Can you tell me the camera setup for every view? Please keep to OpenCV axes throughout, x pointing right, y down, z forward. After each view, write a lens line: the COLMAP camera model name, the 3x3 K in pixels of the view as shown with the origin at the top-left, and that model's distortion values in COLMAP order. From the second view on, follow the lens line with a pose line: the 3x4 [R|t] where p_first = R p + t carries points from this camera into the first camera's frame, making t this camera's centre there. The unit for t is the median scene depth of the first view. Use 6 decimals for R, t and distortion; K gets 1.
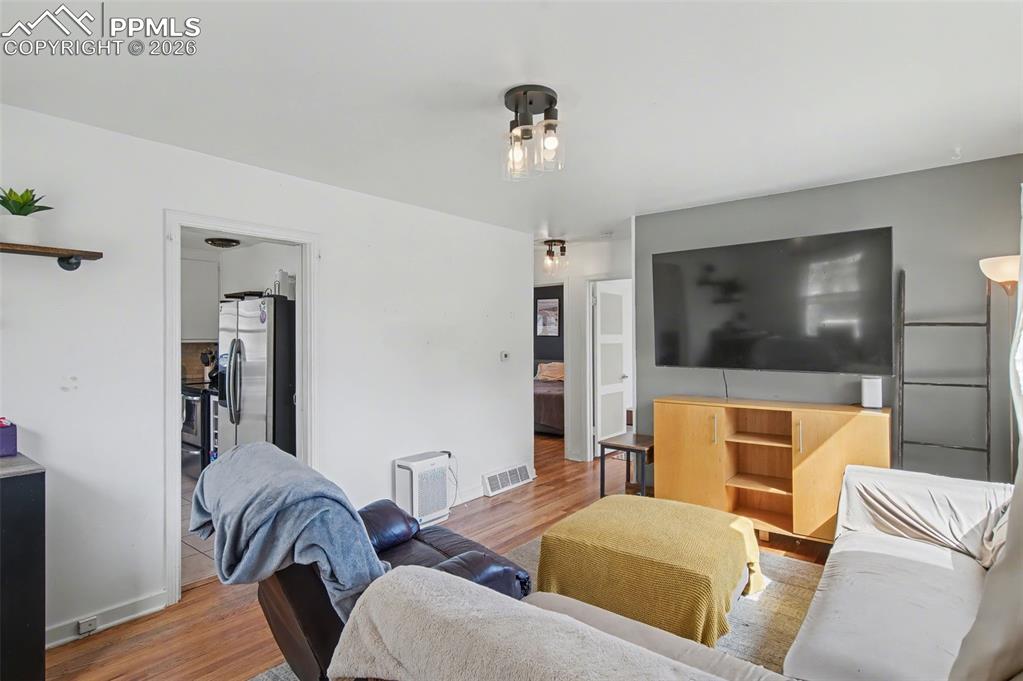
lens RADIAL K [[530.7, 0, 507.1], [0, 530.7, 336.9], [0, 0, 1]] dist [0.002437, 0.000893]
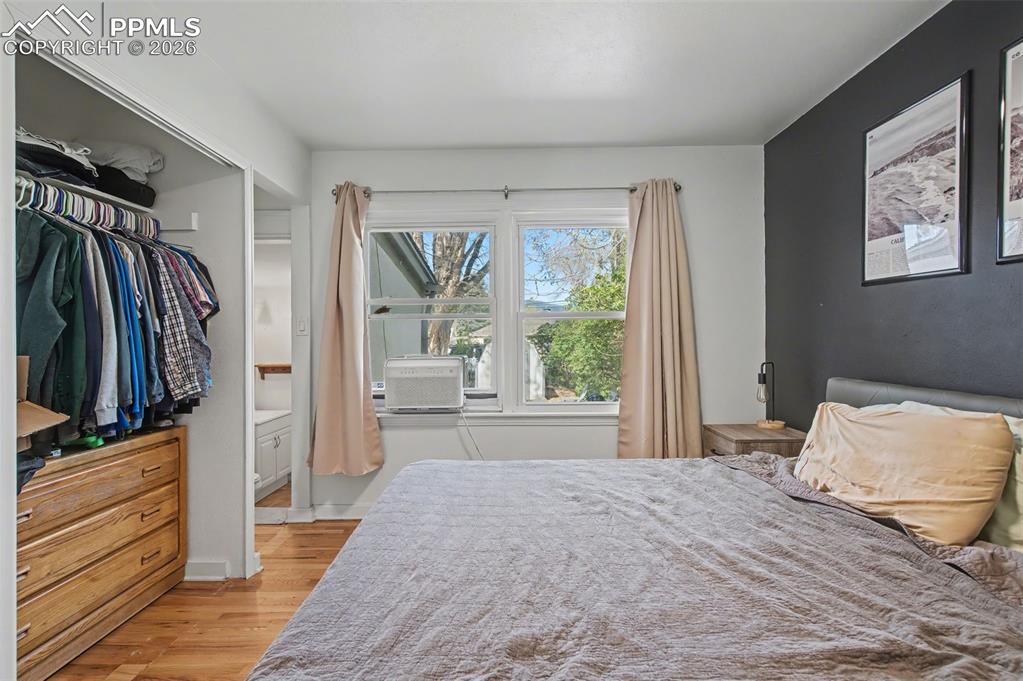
lens RADIAL K [[492.7, 0, 506.1], [0, 492.7, 338.5], [0, 0, 1]] dist [-0.002291, 0.000890]
pose [[0.615197, 0.000976, -0.788373, 0.352372], [0.005535, 0.999969, 0.005557, 0.056645], [0.788354, -0.007783, 0.615173, 1.940013]]
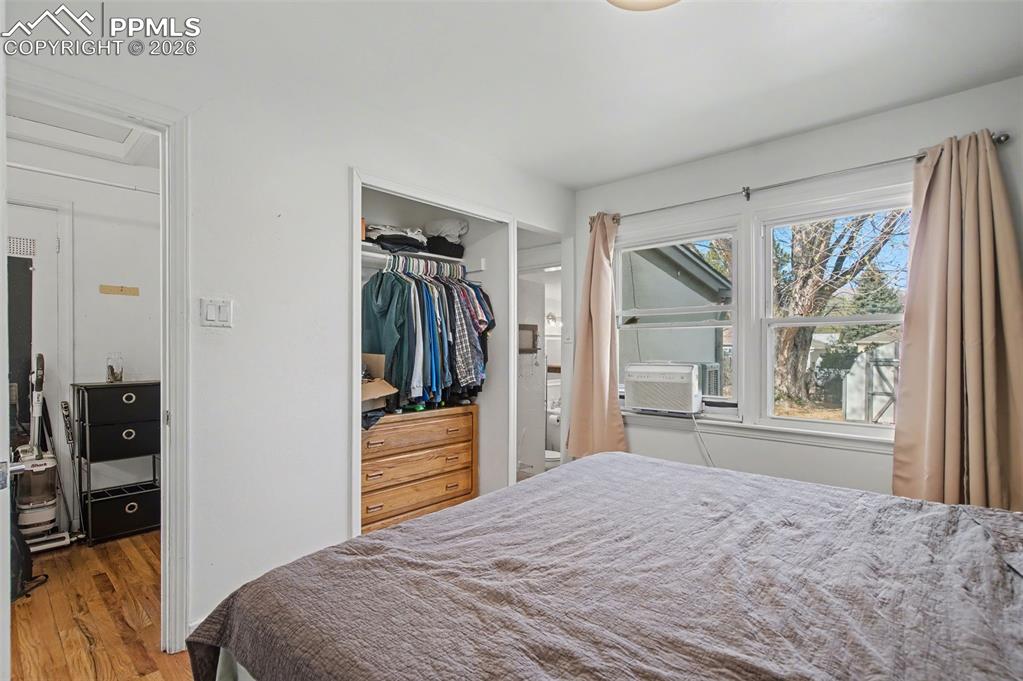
lens RADIAL K [[483.7, 0, 506.9], [0, 483.7, 348.1], [0, 0, 1]] dist [-0.000473, 0.000070]
pose [[-0.060519, 0.008380, -0.998132, 0.502814], [0.003515, 0.999960, 0.008183, 0.056025], [0.998161, -0.003013, -0.060546, 2.114161]]
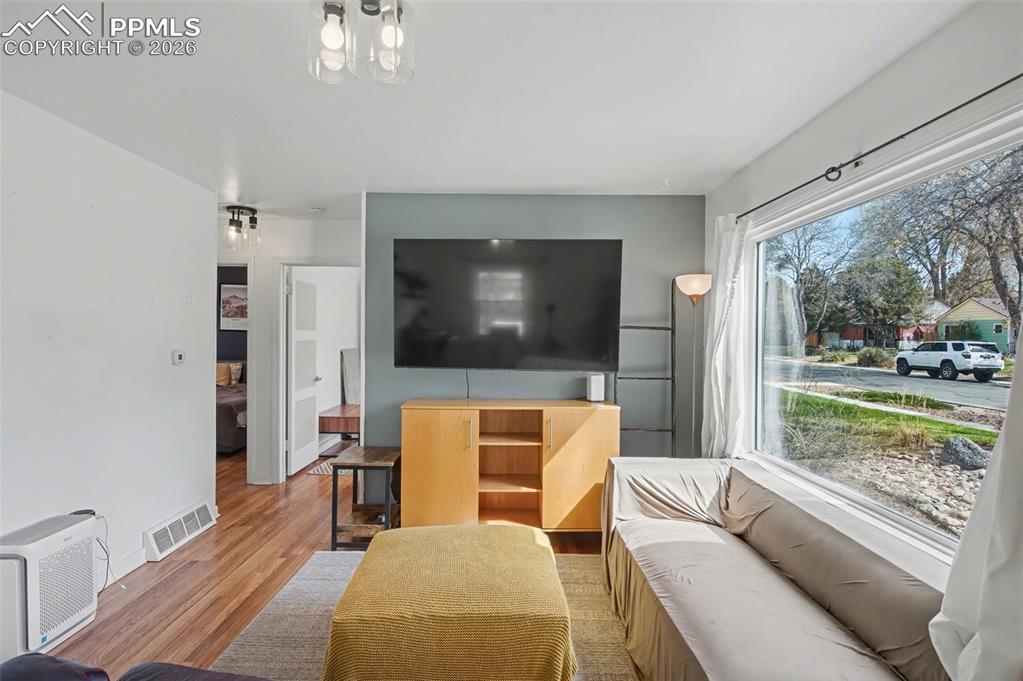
lens RADIAL K [[519.3, 0, 505.1], [0, 519.3, 345.0], [0, 0, 1]] dist [0.000546, 0.000893]
pose [[0.780871, 0.004034, 0.624679, -0.123700], [-0.017159, 0.999740, 0.014994, 0.002329], [-0.624456, -0.022427, 0.780738, 0.235158]]
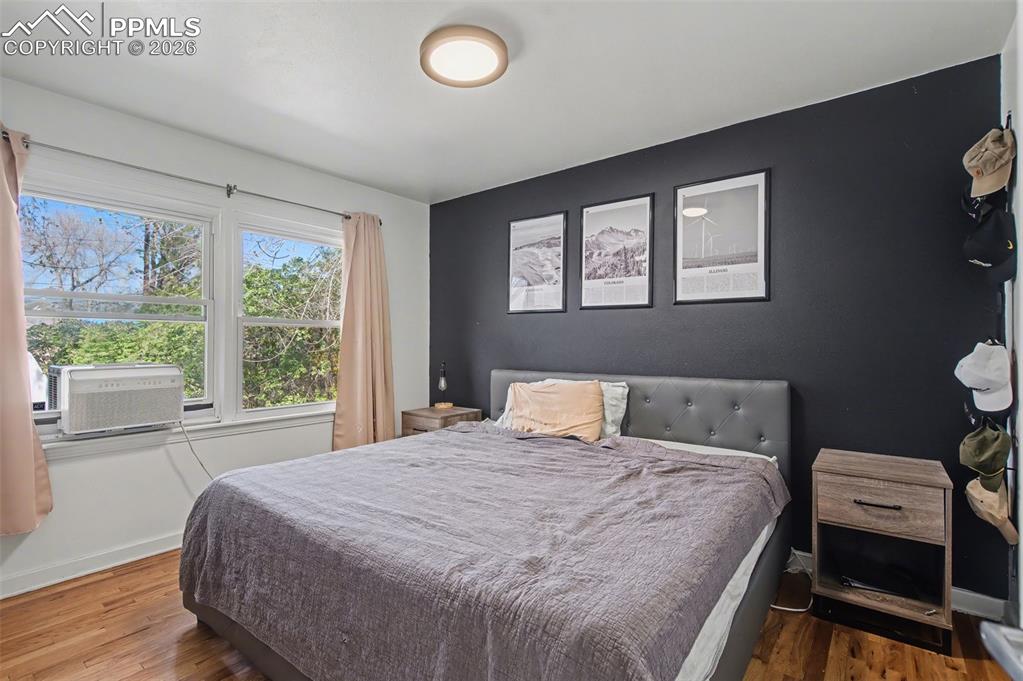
lens RADIAL K [[479.8, 0, 507.4], [0, 479.8, 339.2], [0, 0, 1]] dist [-0.003487, 0.001072]
pose [[0.999931, 0.005463, 0.010440, 0.135967], [-0.005398, 0.999966, -0.006206, 0.056467], [-0.010473, 0.006149, 0.999926, 1.676481]]
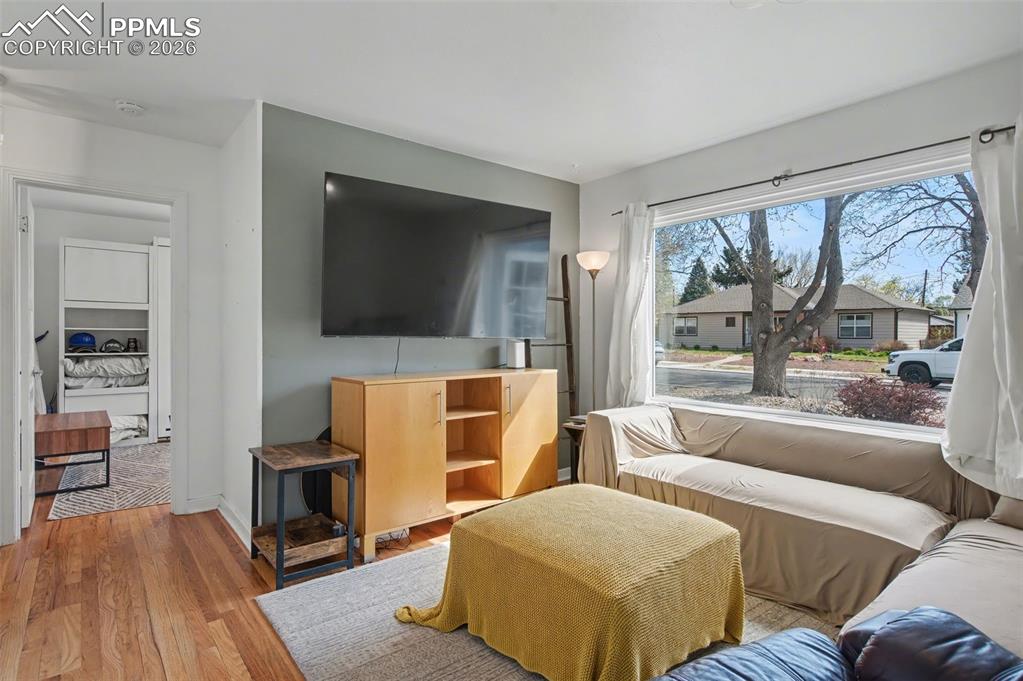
lens RADIAL K [[530.7, 0, 507.1], [0, 530.7, 336.9], [0, 0, 1]] dist [0.002437, 0.000893]
pose [[0.211630, 0.001561, 0.977349, -0.366775], [-0.007738, 0.999970, 0.000079, 0.057705], [-0.977319, -0.007579, 0.211636, 0.676956]]
